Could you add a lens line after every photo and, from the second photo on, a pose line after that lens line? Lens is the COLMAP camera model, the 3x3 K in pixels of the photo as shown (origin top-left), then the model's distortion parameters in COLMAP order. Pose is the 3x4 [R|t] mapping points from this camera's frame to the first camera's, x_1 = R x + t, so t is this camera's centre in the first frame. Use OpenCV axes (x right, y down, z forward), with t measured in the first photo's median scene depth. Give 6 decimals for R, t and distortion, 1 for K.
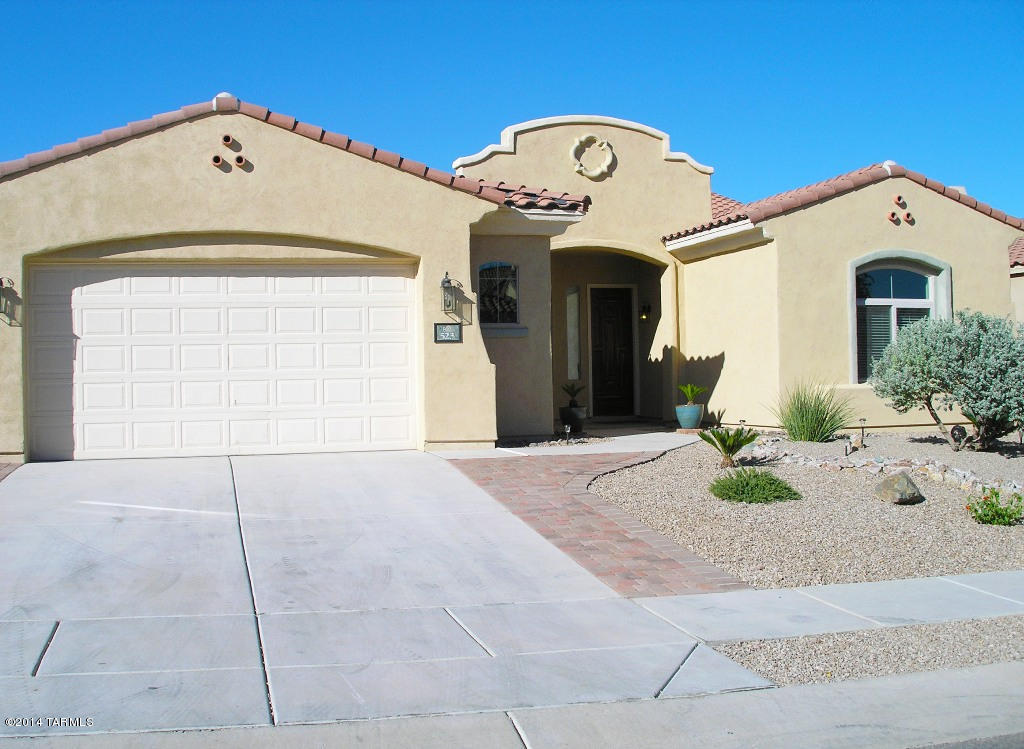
lens RADIAL K [[1127.2, 0, 515.1], [0, 1127.2, 379.6], [0, 0, 1]] dist [-0.174749, 0.000000]
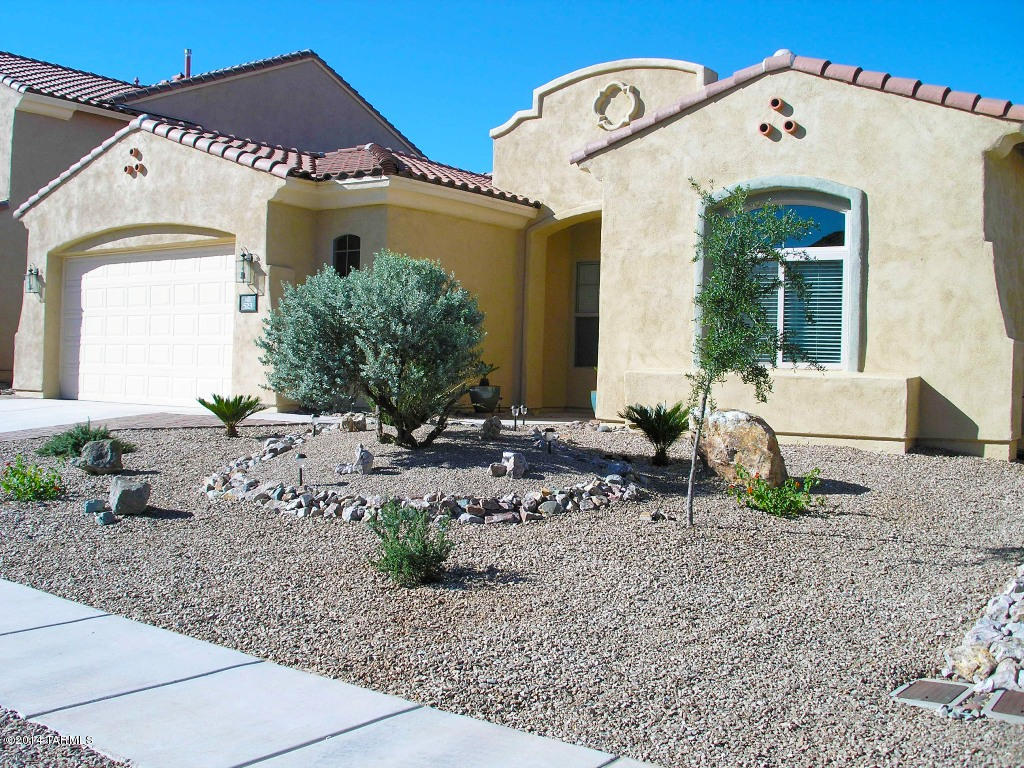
lens RADIAL K [[1123.6, 0, 510.9], [0, 1123.6, 389.9], [0, 0, 1]] dist [-0.168935, 0.000000]
pose [[0.624289, 0.042456, -0.780039, 0.920979], [-0.042552, 0.998888, 0.020312, 0.009064], [0.780034, 0.020512, 0.625401, 0.522148]]
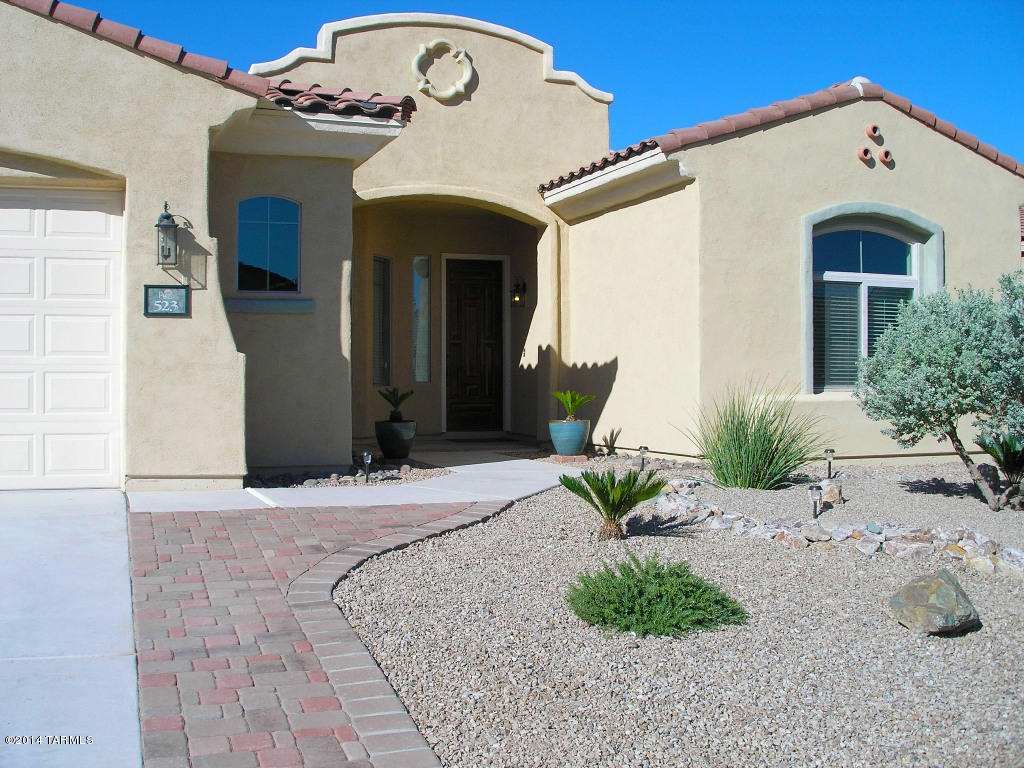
lens RADIAL K [[1123.6, 0, 505.6], [0, 1123.6, 374.4], [0, 0, 1]] dist [-0.168935, 0.000000]
pose [[0.997574, 0.017881, 0.067282, 0.084141], [-0.017371, 0.999816, -0.008164, 0.000467], [-0.067415, 0.006976, 0.997701, 0.378735]]
